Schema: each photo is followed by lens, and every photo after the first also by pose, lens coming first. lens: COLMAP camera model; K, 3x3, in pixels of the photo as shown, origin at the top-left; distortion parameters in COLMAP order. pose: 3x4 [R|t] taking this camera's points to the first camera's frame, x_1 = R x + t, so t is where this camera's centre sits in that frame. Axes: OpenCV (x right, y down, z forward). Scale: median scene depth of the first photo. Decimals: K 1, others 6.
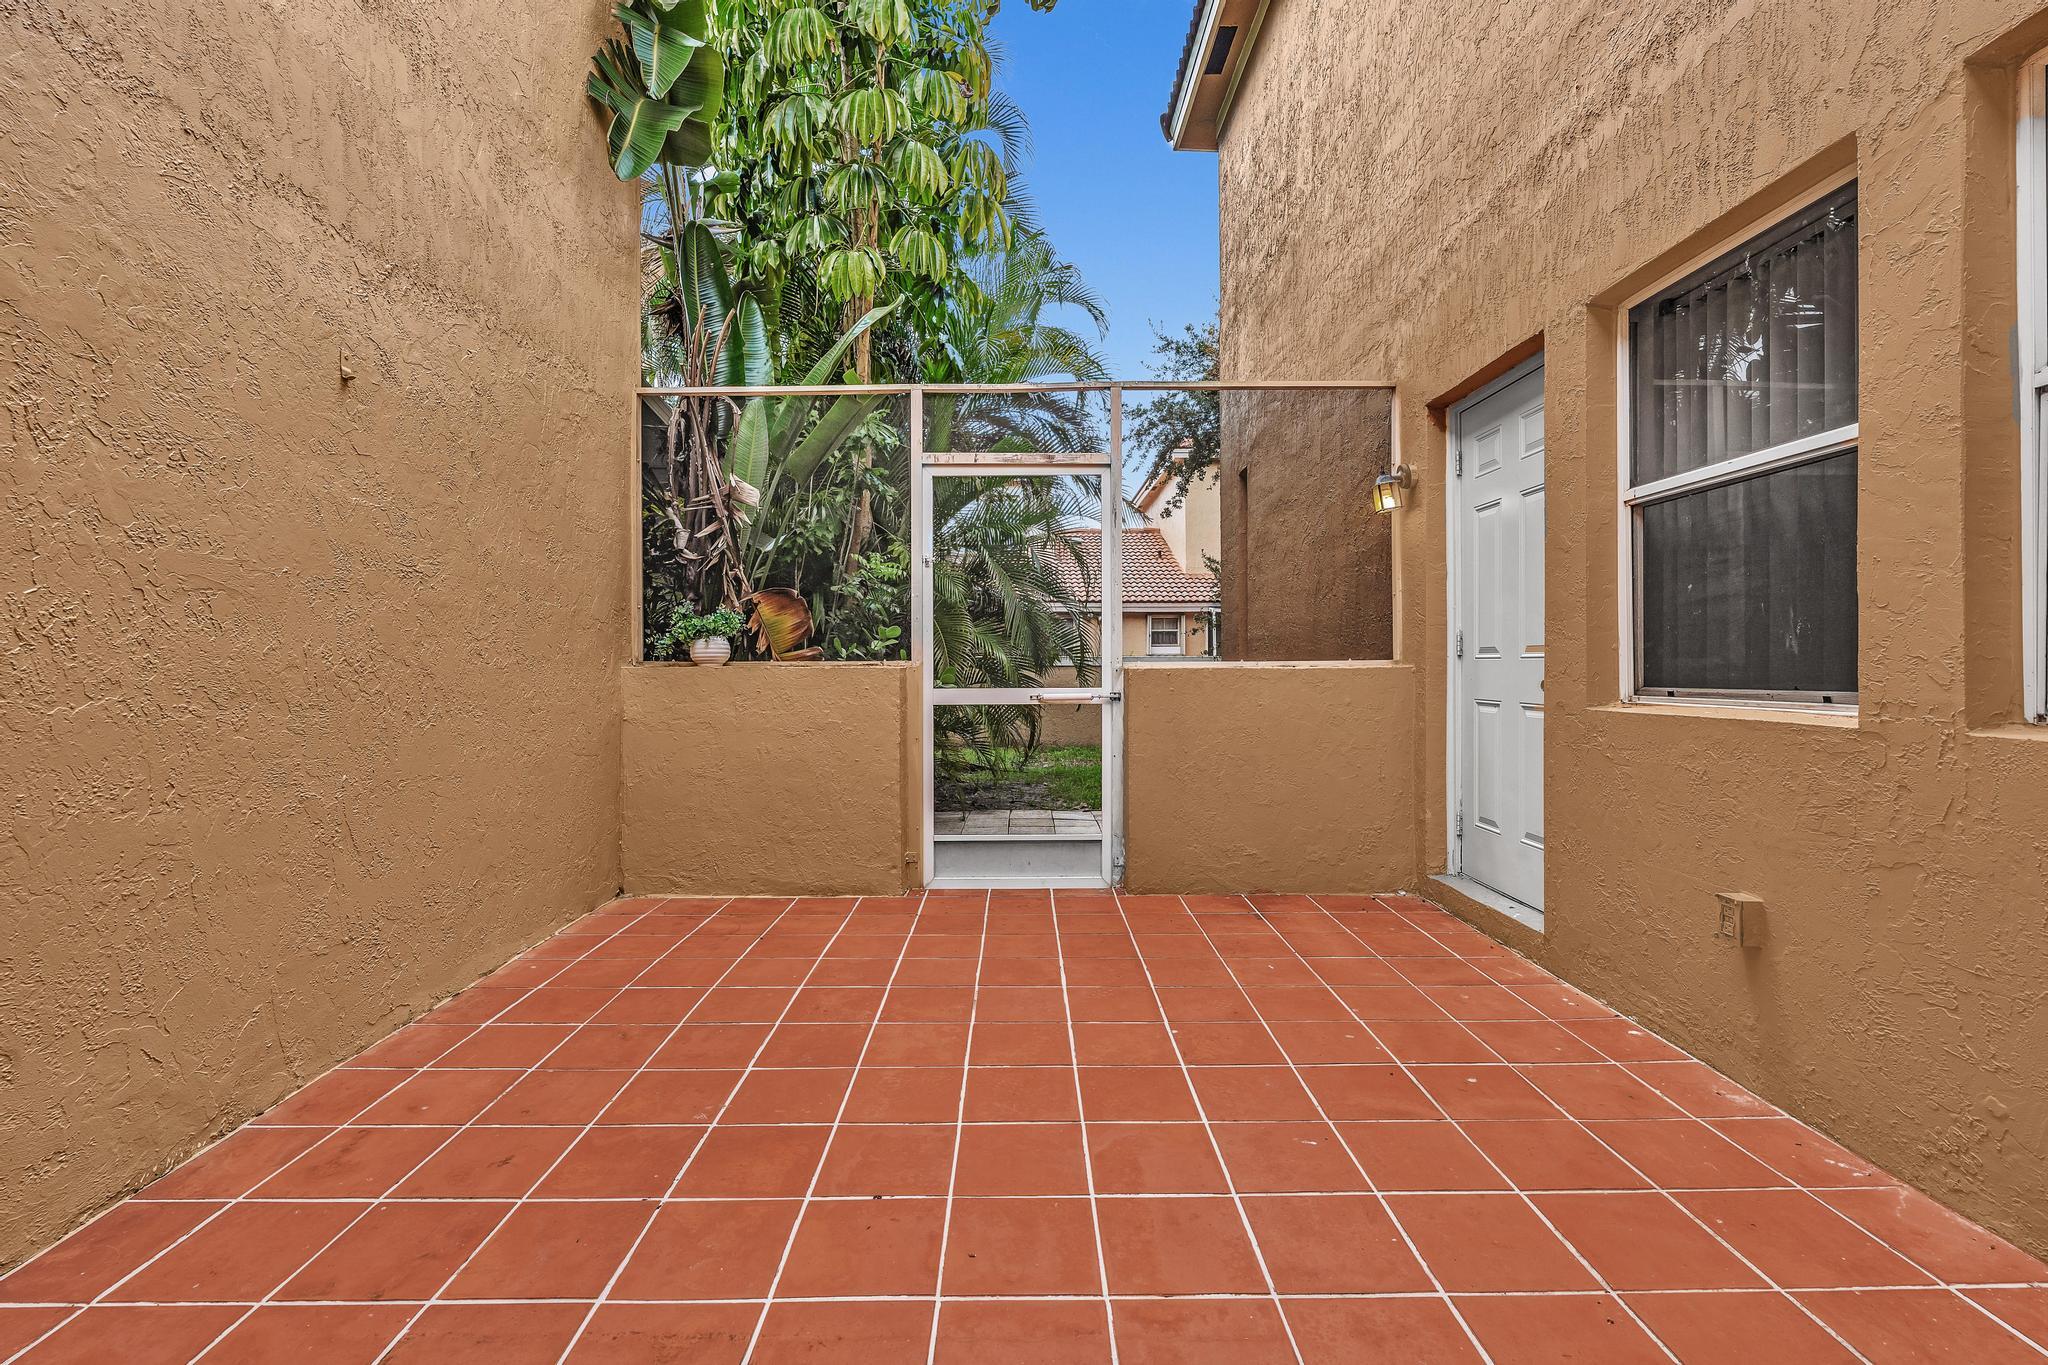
lens RADIAL K [[912.2, 0, 1024.0], [0, 912.2, 682.5], [0, 0, 1]] dist [-0.006332, 0.001750]
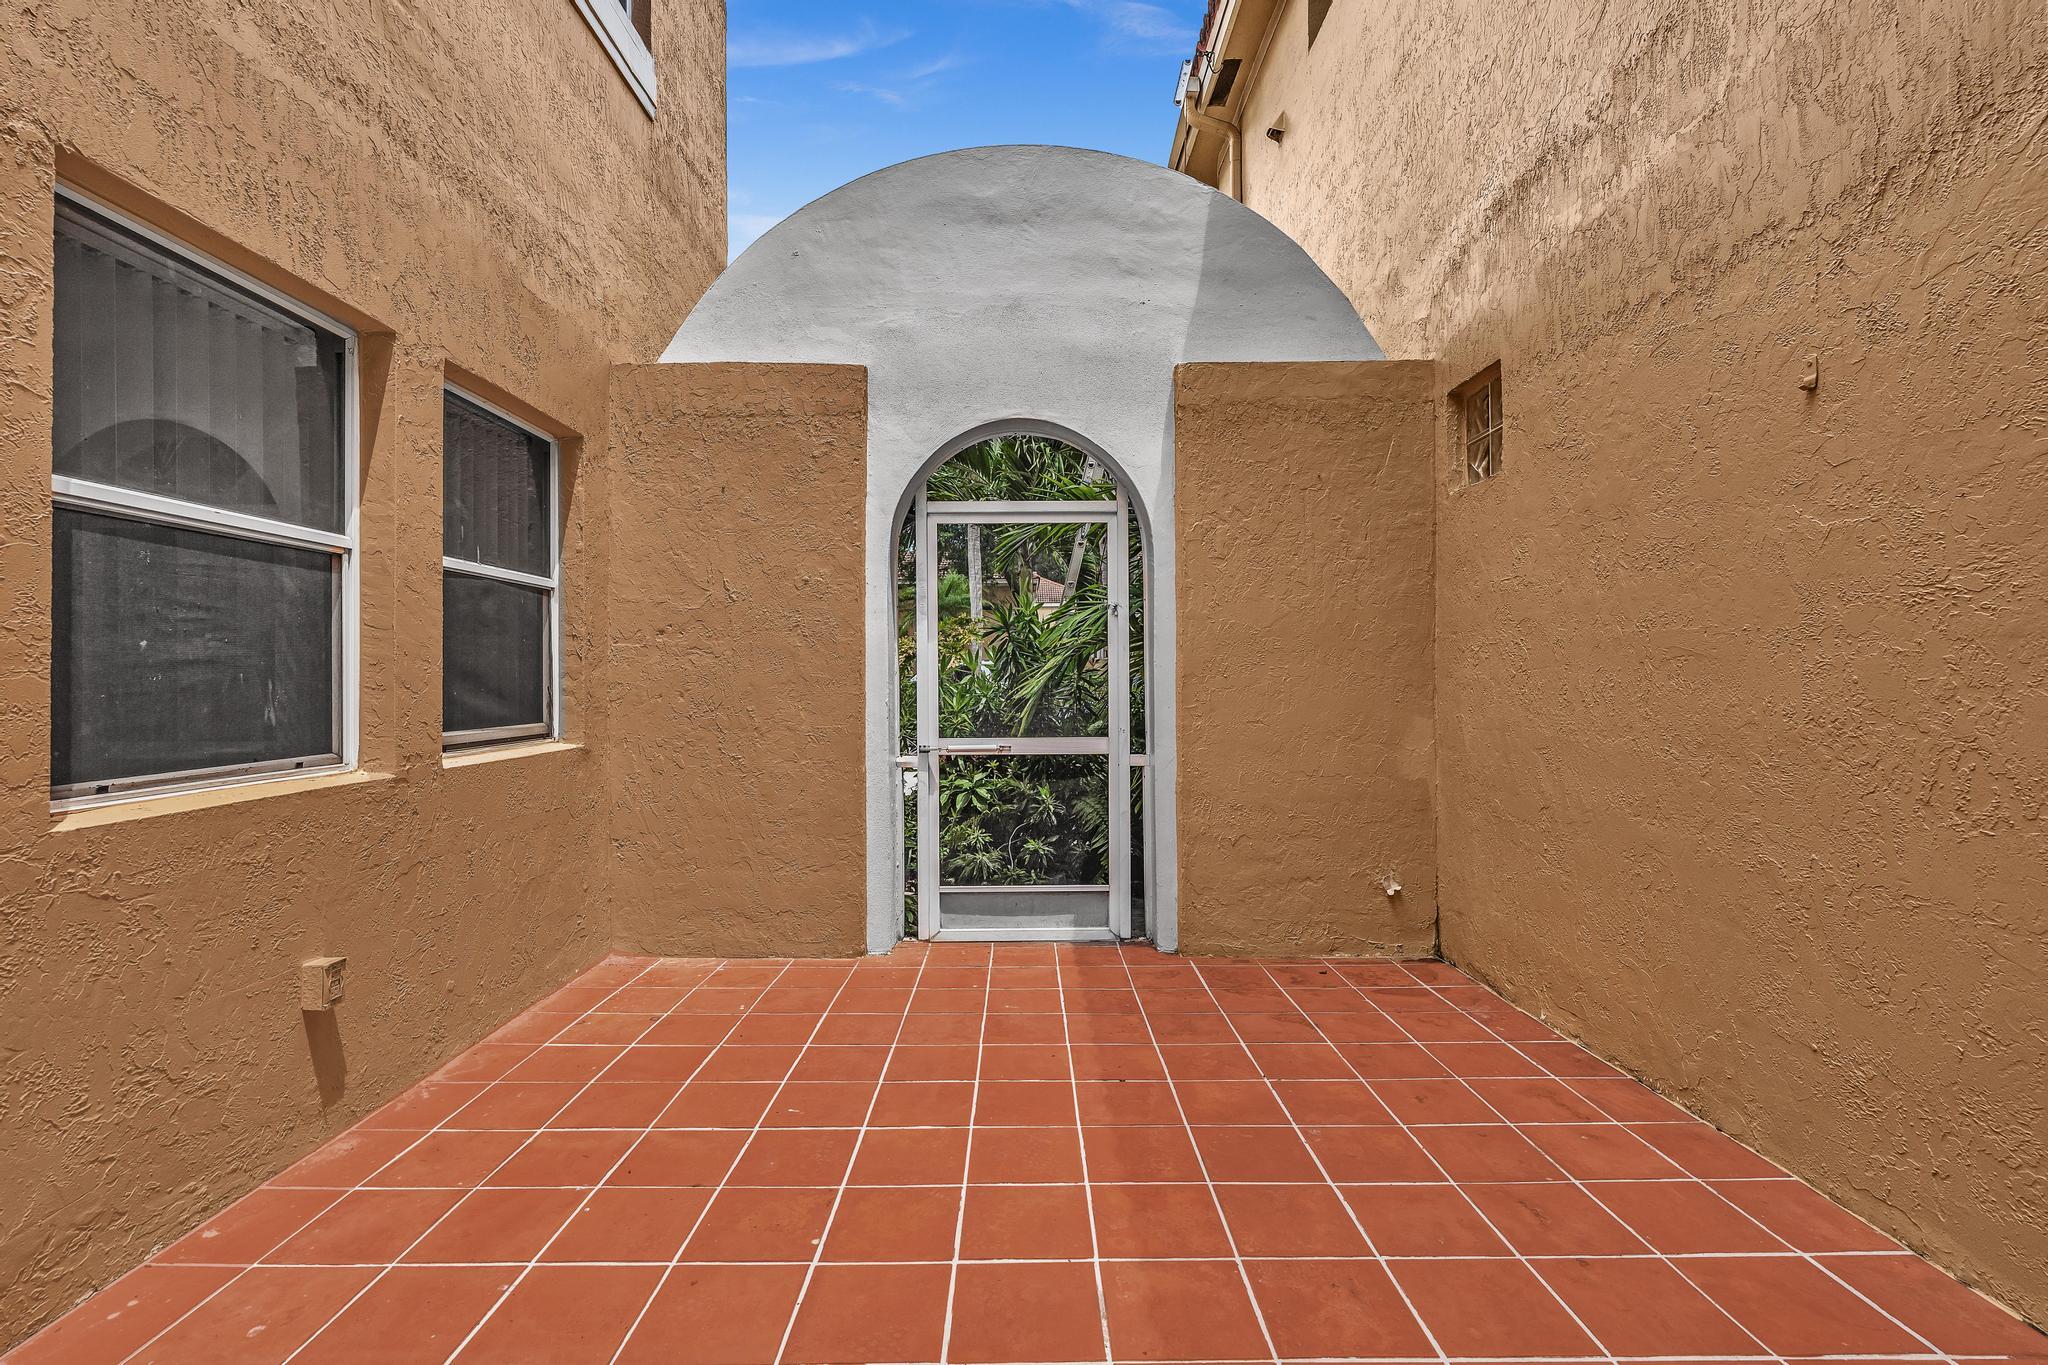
lens RADIAL K [[912.2, 0, 1024.0], [0, 912.2, 682.5], [0, 0, 1]] dist [-0.006332, 0.001750]
pose [[-0.999944, 0.010337, 0.002415, -0.009700], [0.010384, 0.999740, 0.020283, -0.085739], [-0.002205, 0.020307, -0.999791, 1.882079]]
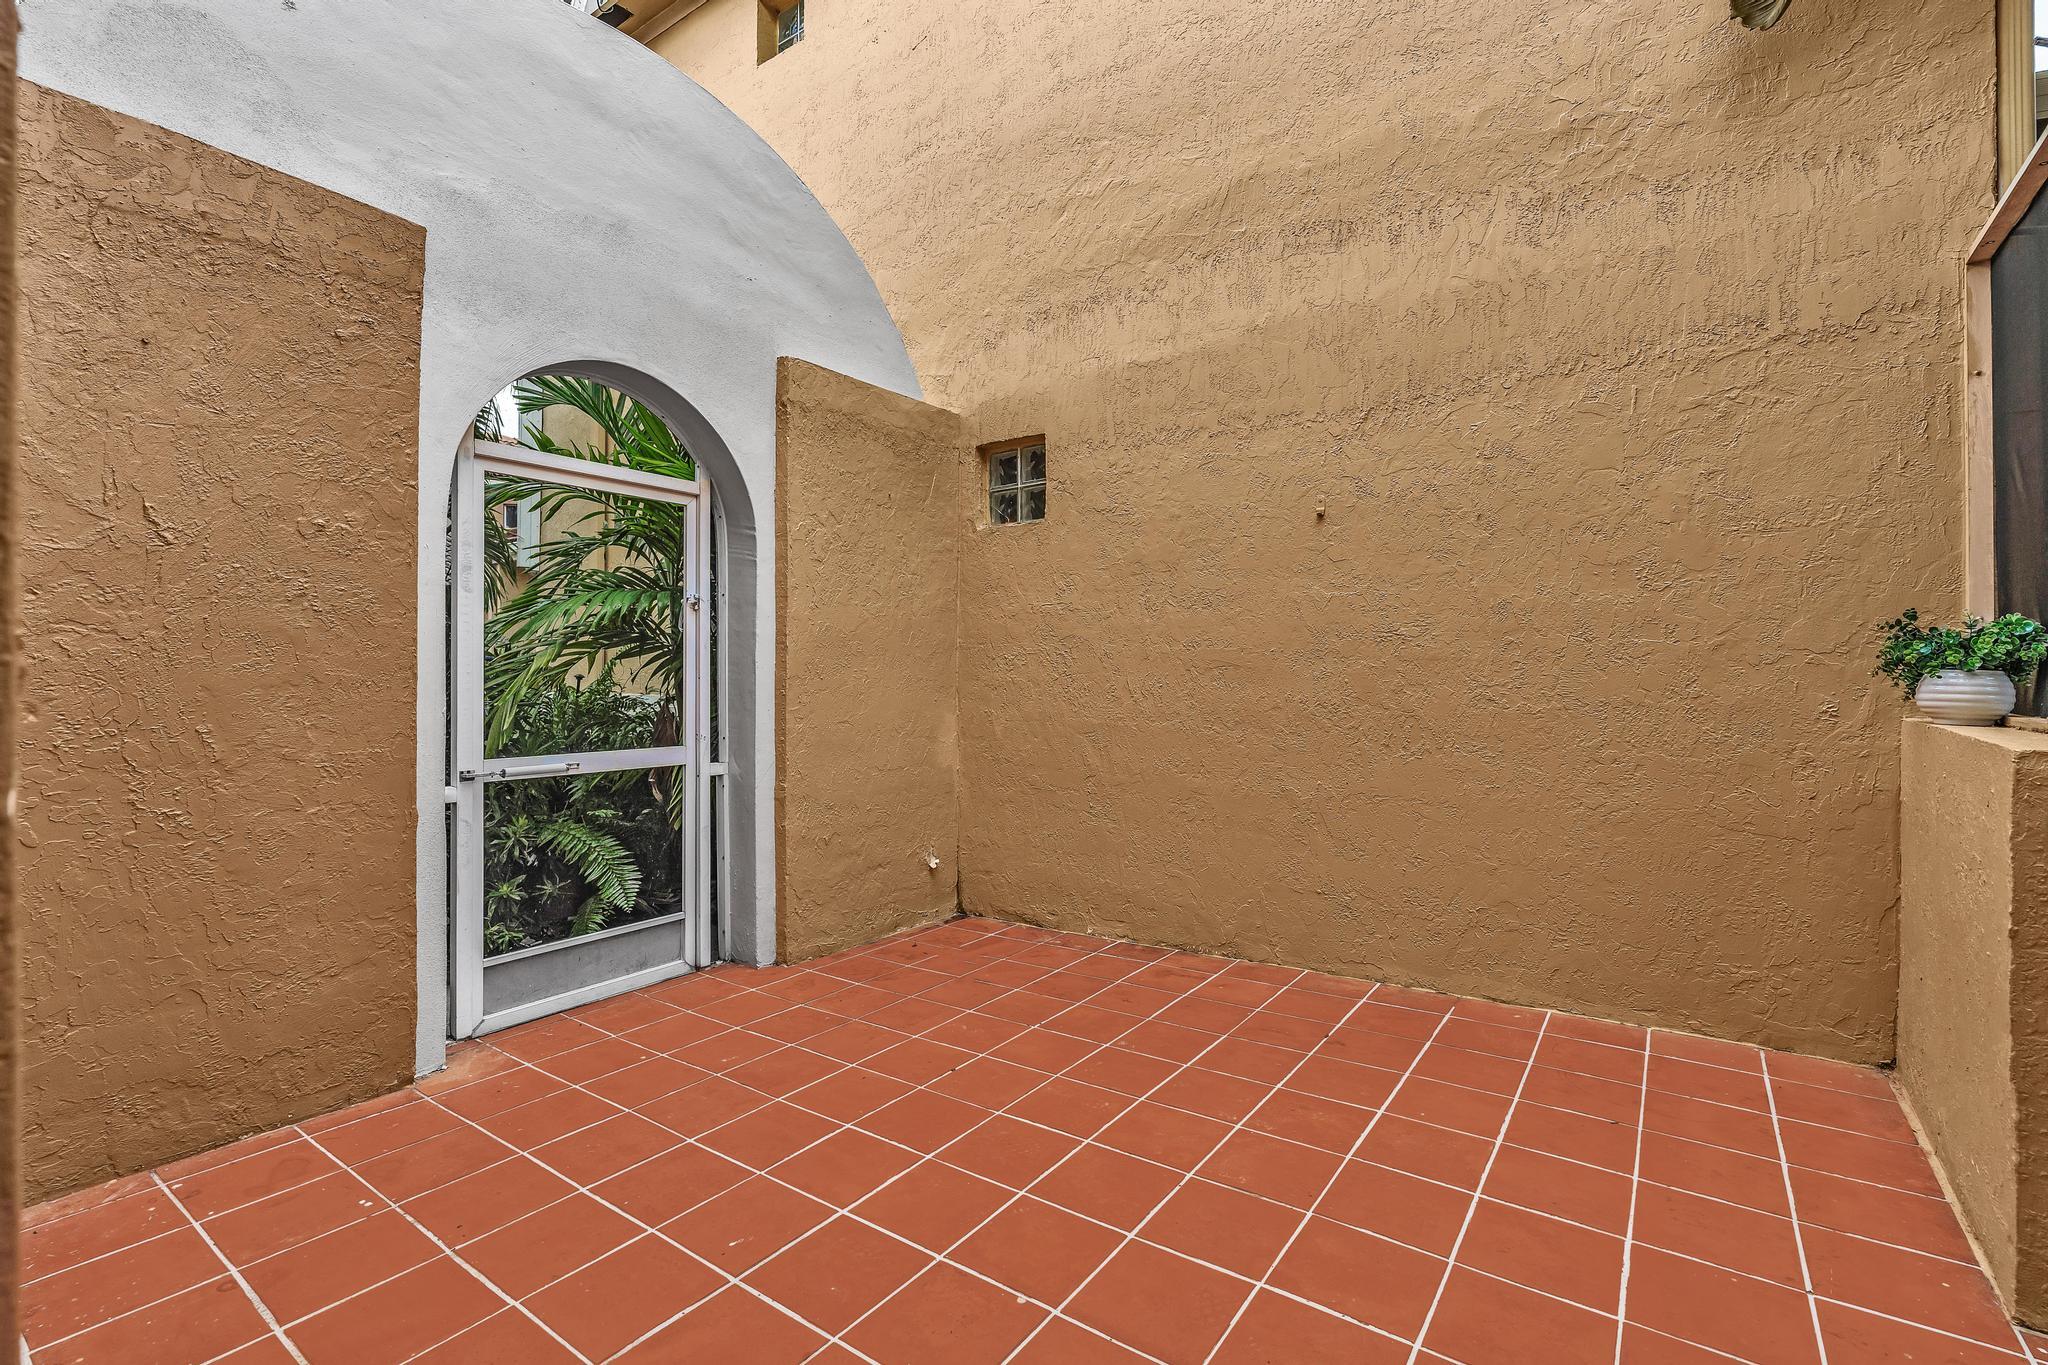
lens RADIAL K [[912.2, 0, 1024.0], [0, 912.2, 682.5], [0, 0, 1]] dist [-0.006332, 0.001750]
pose [[-0.590446, 0.009846, -0.807017, 0.756953], [-0.007798, 0.999809, 0.017904, -0.084328], [0.807040, 0.016864, -0.590257, 1.514119]]
